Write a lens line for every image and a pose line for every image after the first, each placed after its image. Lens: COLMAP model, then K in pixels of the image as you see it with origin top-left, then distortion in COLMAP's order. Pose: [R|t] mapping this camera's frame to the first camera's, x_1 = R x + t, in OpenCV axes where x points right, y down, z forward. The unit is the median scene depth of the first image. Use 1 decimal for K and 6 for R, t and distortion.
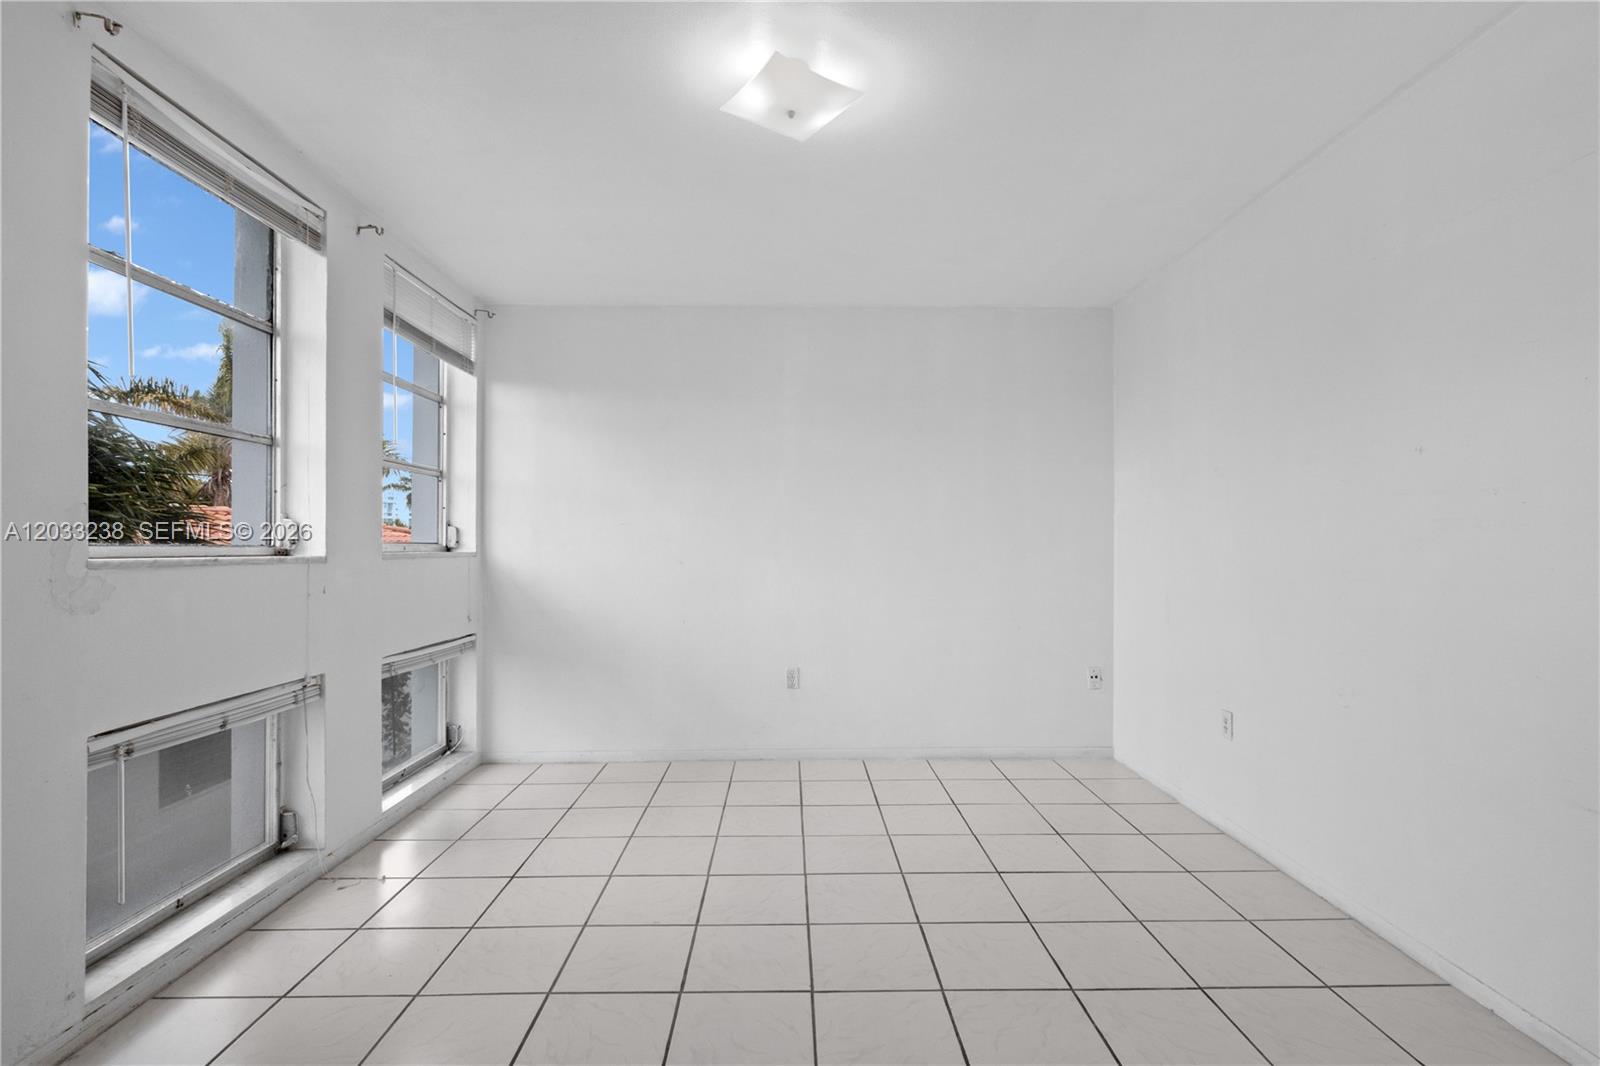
lens RADIAL K [[736.6, 0, 793.2], [0, 736.6, 533.4], [0, 0, 1]] dist [-0.002677, 0.001856]
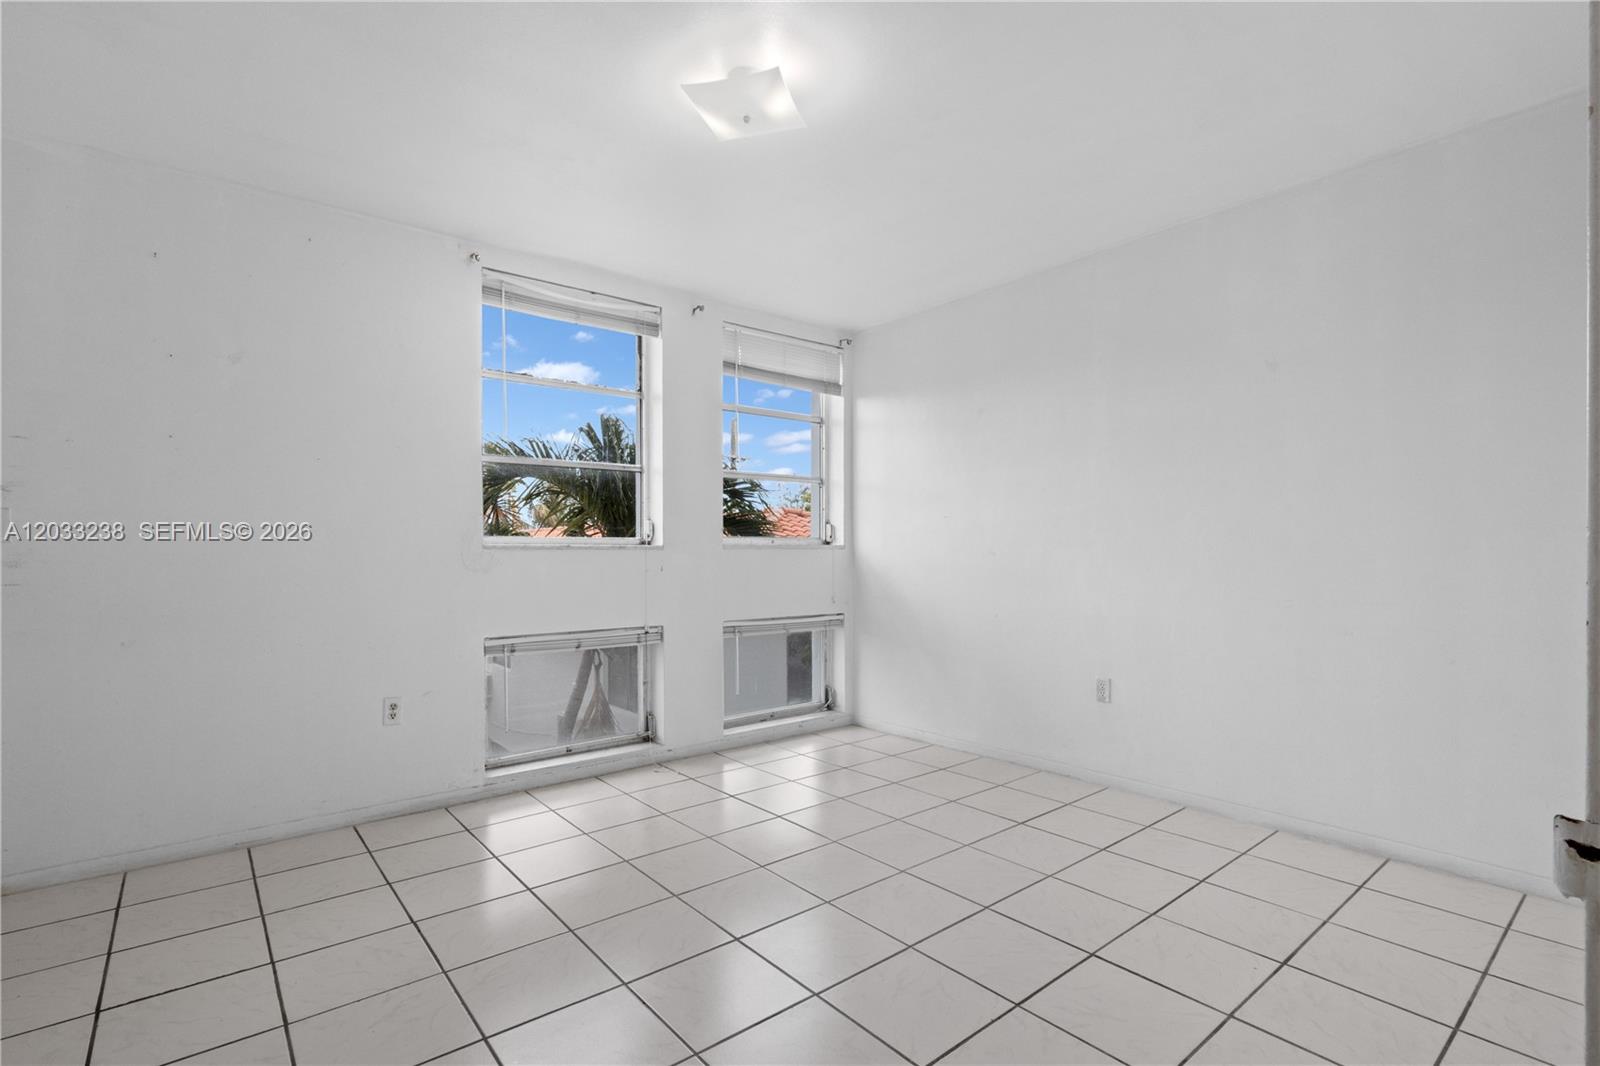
lens RADIAL K [[736.6, 0, 797.6], [0, 736.6, 549.1], [0, 0, 1]] dist [-0.002677, 0.001856]
pose [[0.630432, -0.003452, -0.776237, 0.446376], [0.015496, 0.999847, 0.008139, 0.021059], [0.776090, -0.017159, 0.630389, 0.193870]]
